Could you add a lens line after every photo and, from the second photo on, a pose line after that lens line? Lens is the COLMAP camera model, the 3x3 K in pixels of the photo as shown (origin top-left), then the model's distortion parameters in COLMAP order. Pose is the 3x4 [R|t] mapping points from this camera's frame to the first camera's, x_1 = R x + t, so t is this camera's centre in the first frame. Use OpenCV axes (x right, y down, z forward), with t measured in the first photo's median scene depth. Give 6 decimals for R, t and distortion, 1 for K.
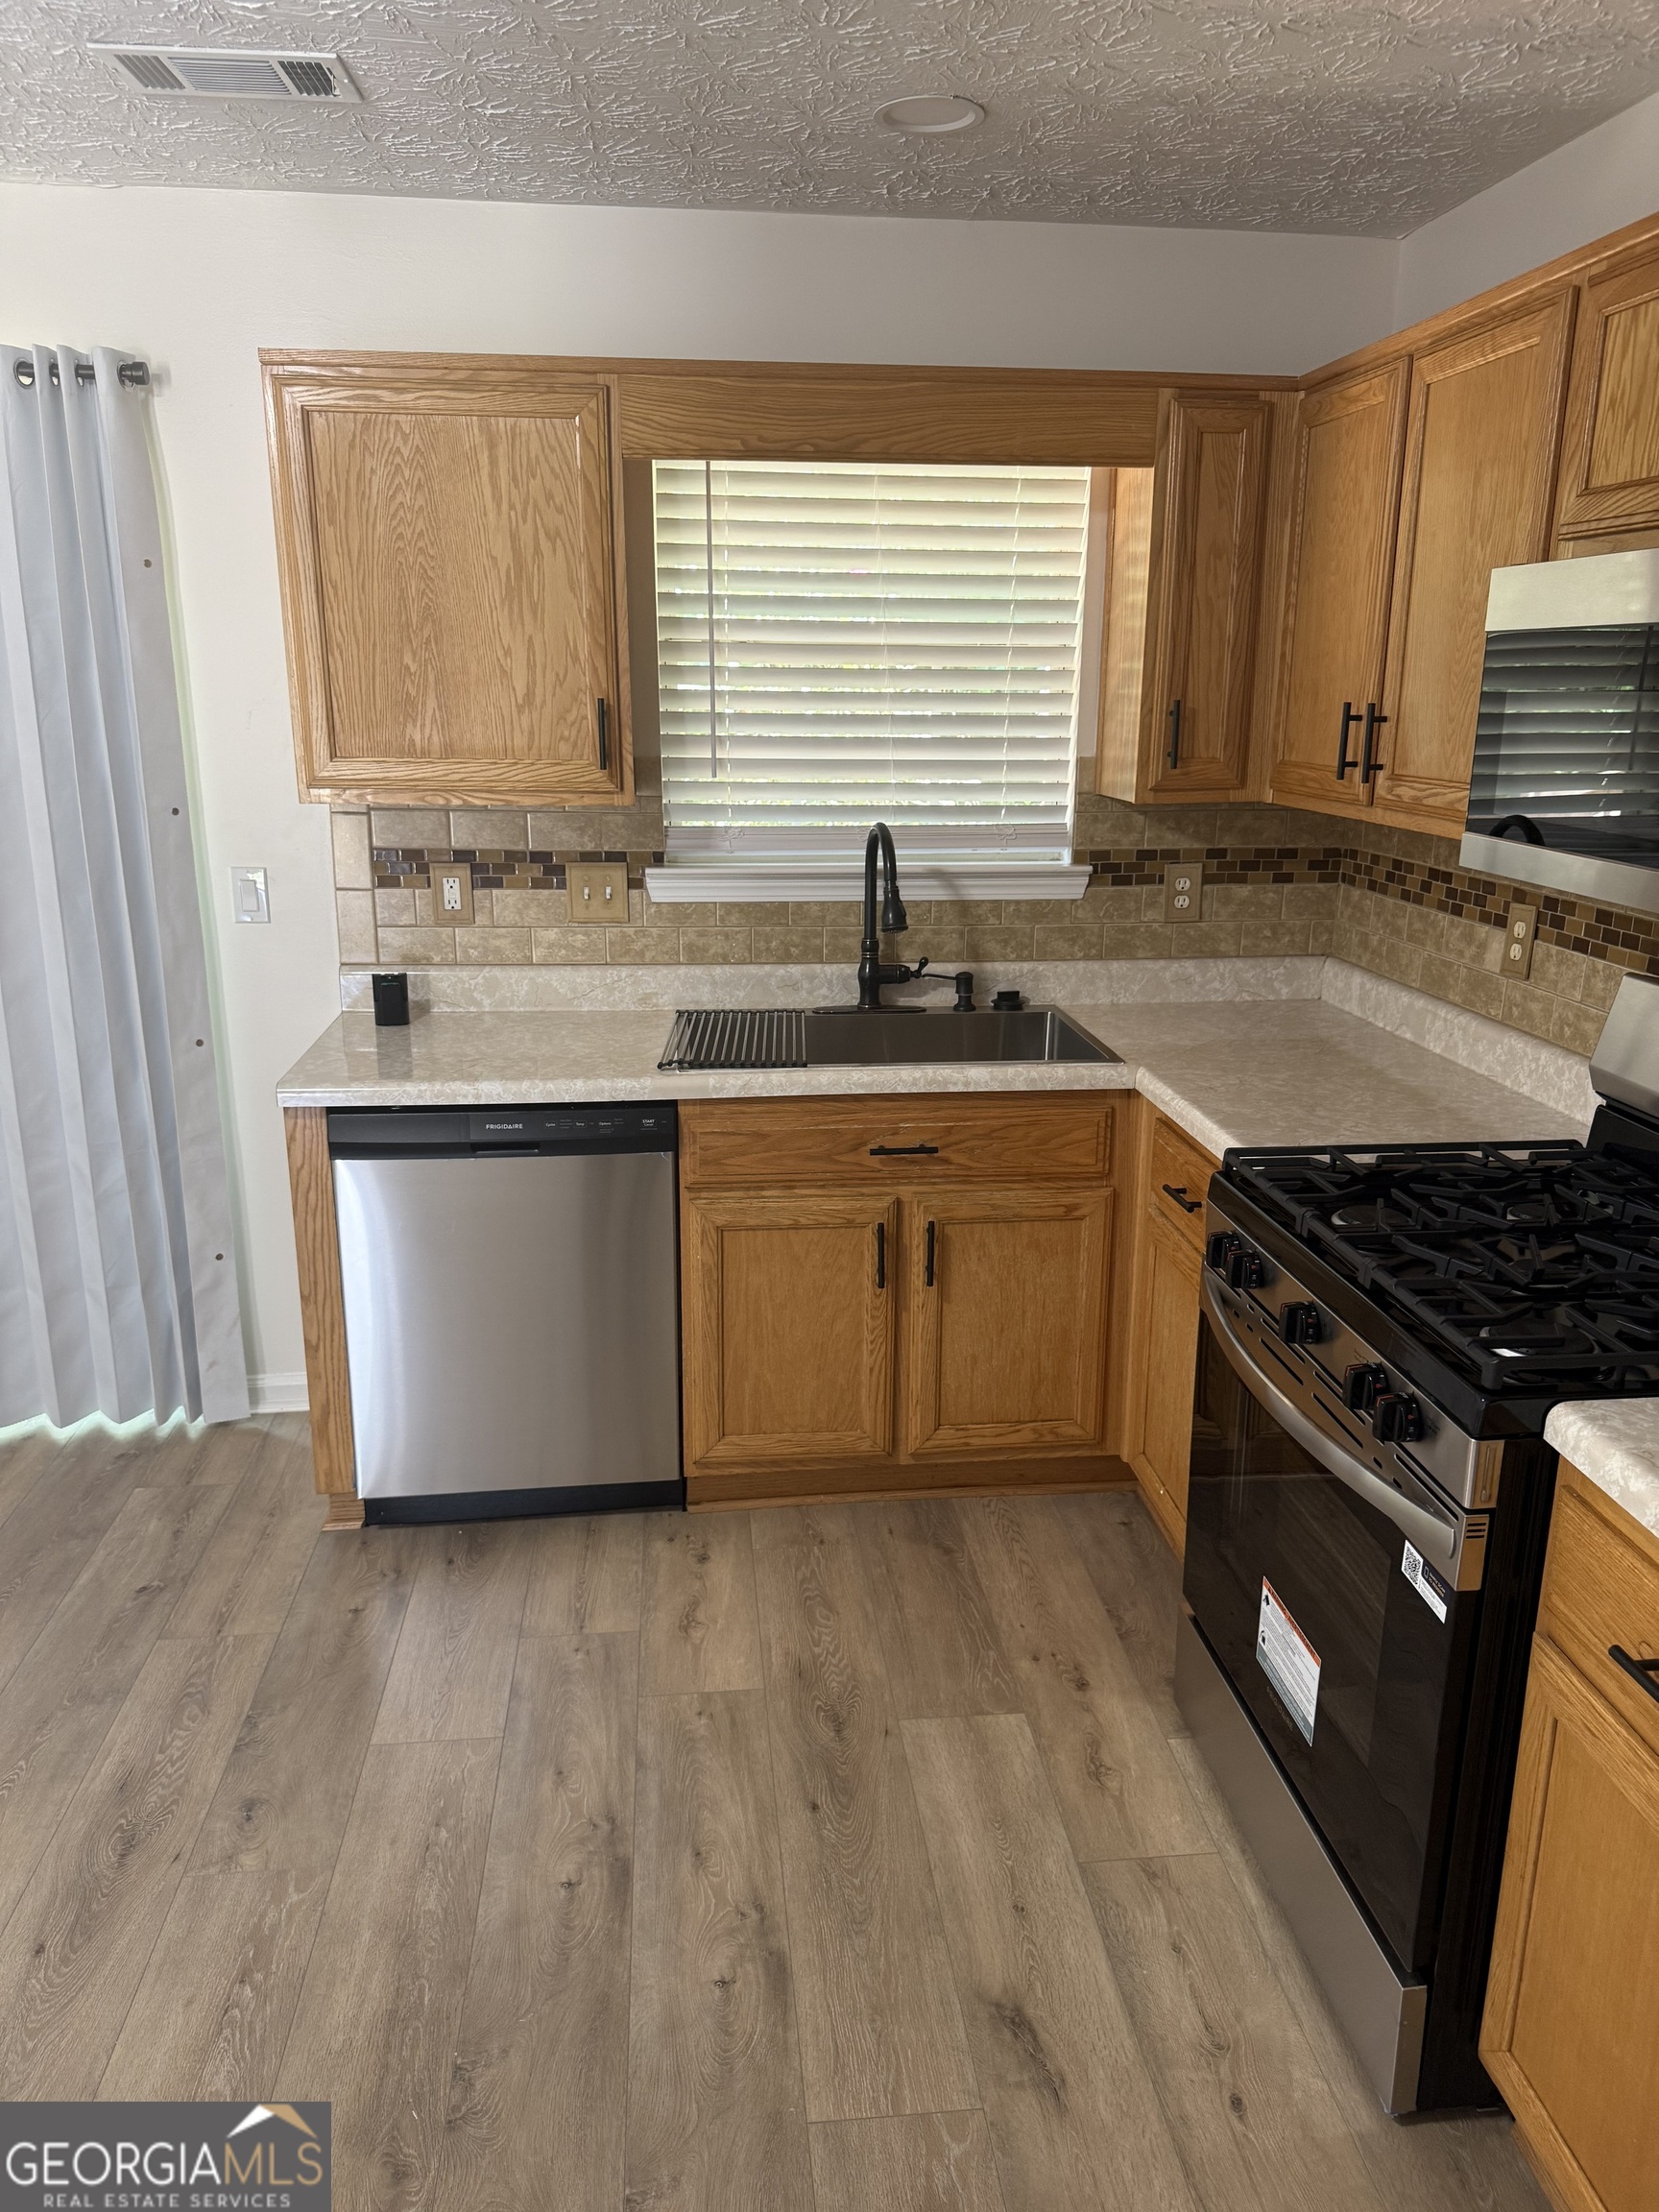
lens RADIAL K [[1522.5, 0, 833.8], [0, 1522.5, 1112.6], [0, 0, 1]] dist [0.181808, -0.377731]
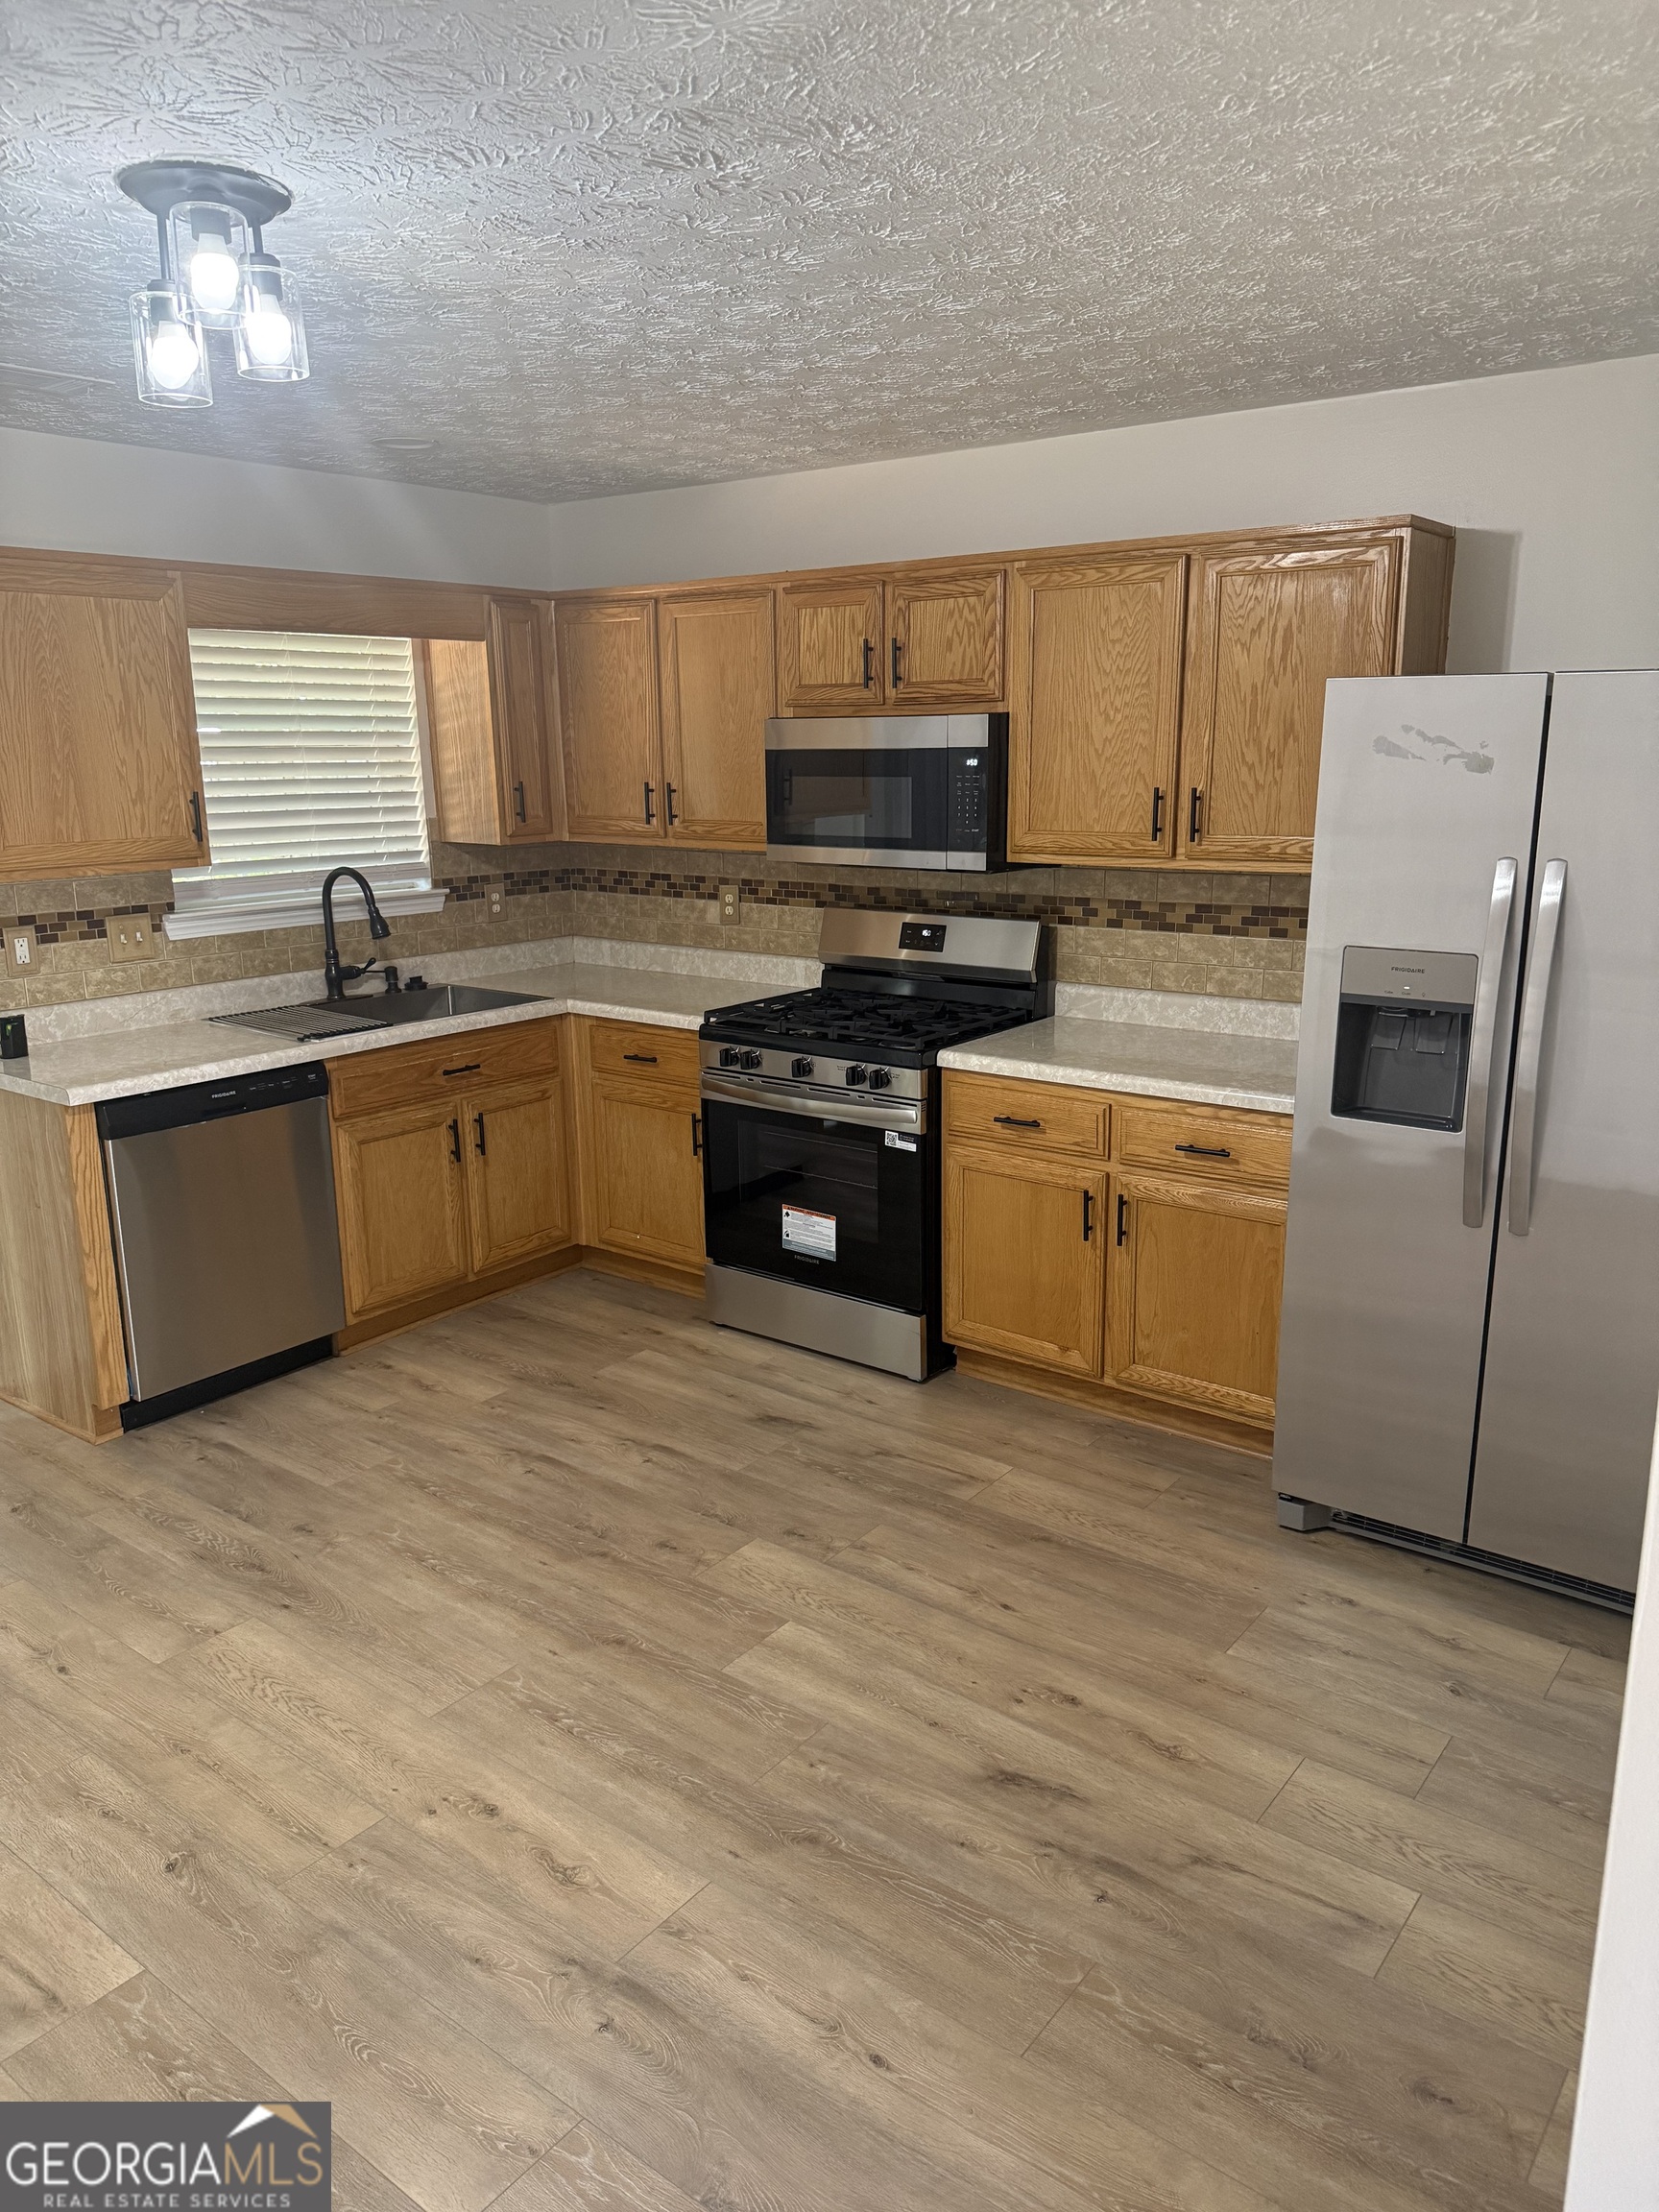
lens RADIAL K [[1514.9, 0, 798.5], [0, 1514.9, 1111.9], [0, 0, 1]] dist [0.144312, -0.289970]
pose [[0.705269, -0.182146, 0.685142, -0.746727], [0.205548, 0.977456, 0.048272, 0.059371], [-0.678488, 0.106785, 0.726809, -0.346114]]
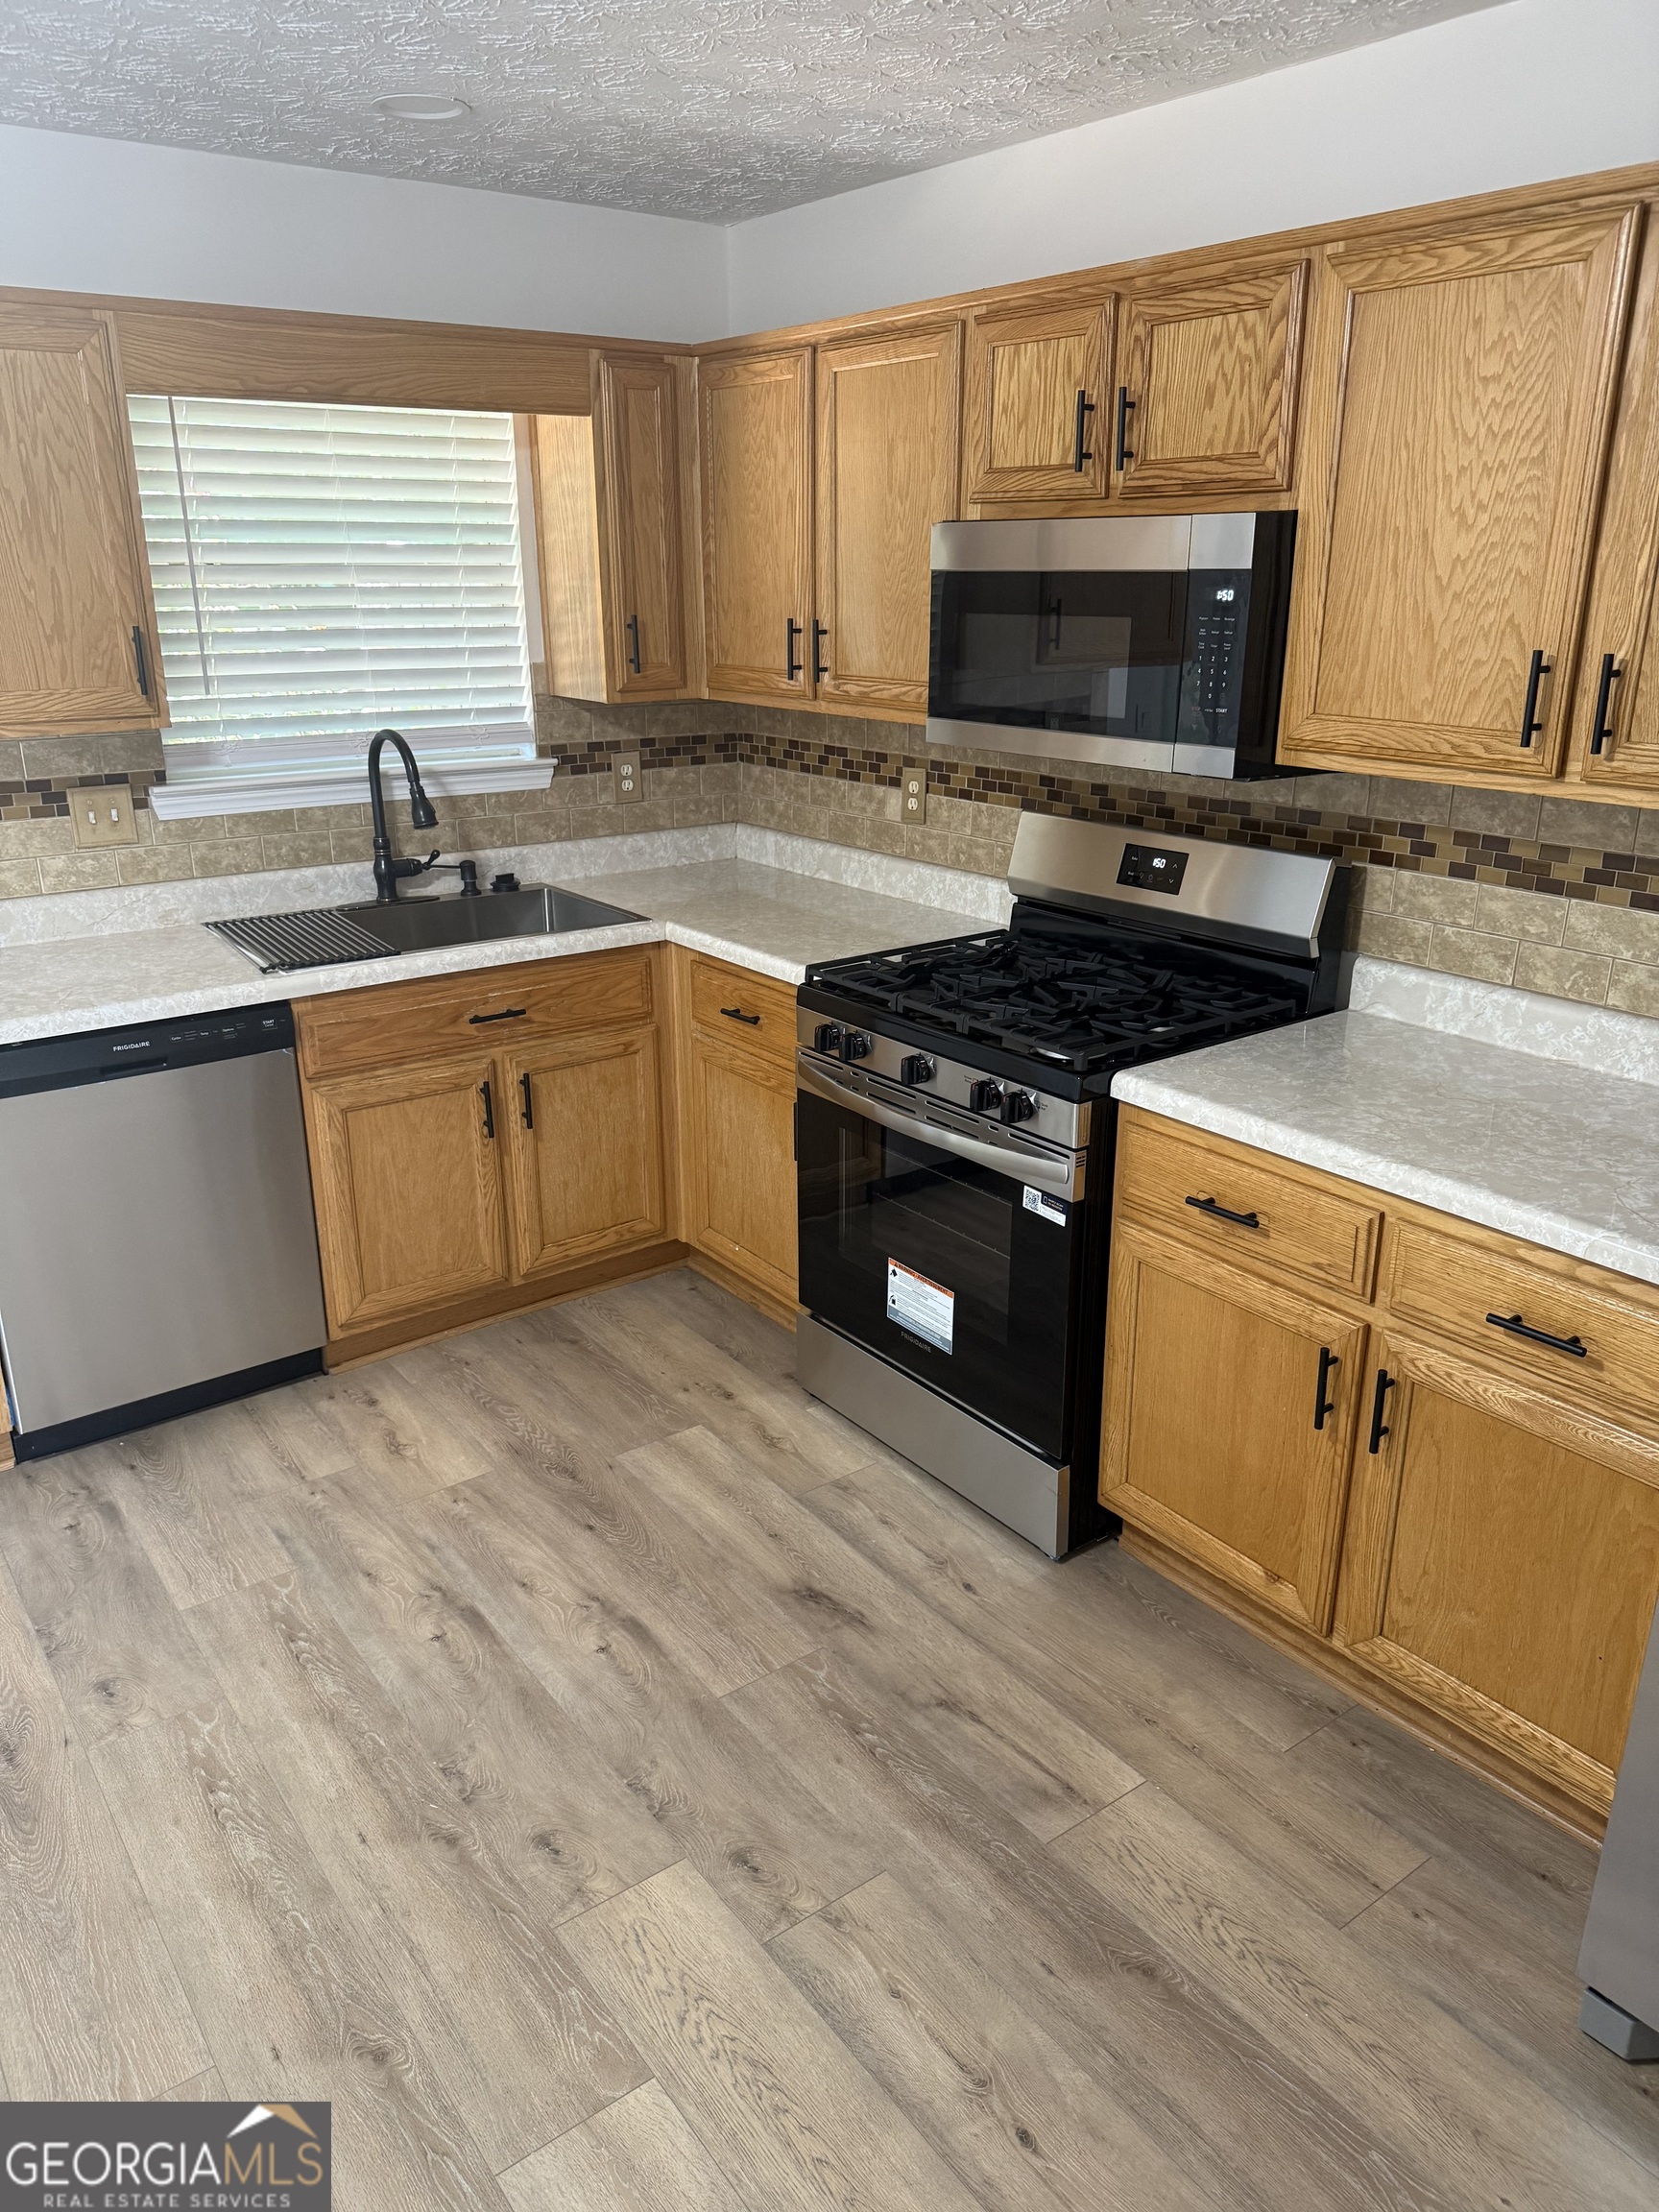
lens RADIAL K [[1514.9, 0, 798.5], [0, 1514.9, 1111.9], [0, 0, 1]] dist [0.144312, -0.289970]
pose [[0.867199, -0.175821, 0.465890, -0.291845], [0.142185, 0.984071, 0.106716, 0.005152], [-0.477231, -0.026301, 0.878384, -0.122985]]
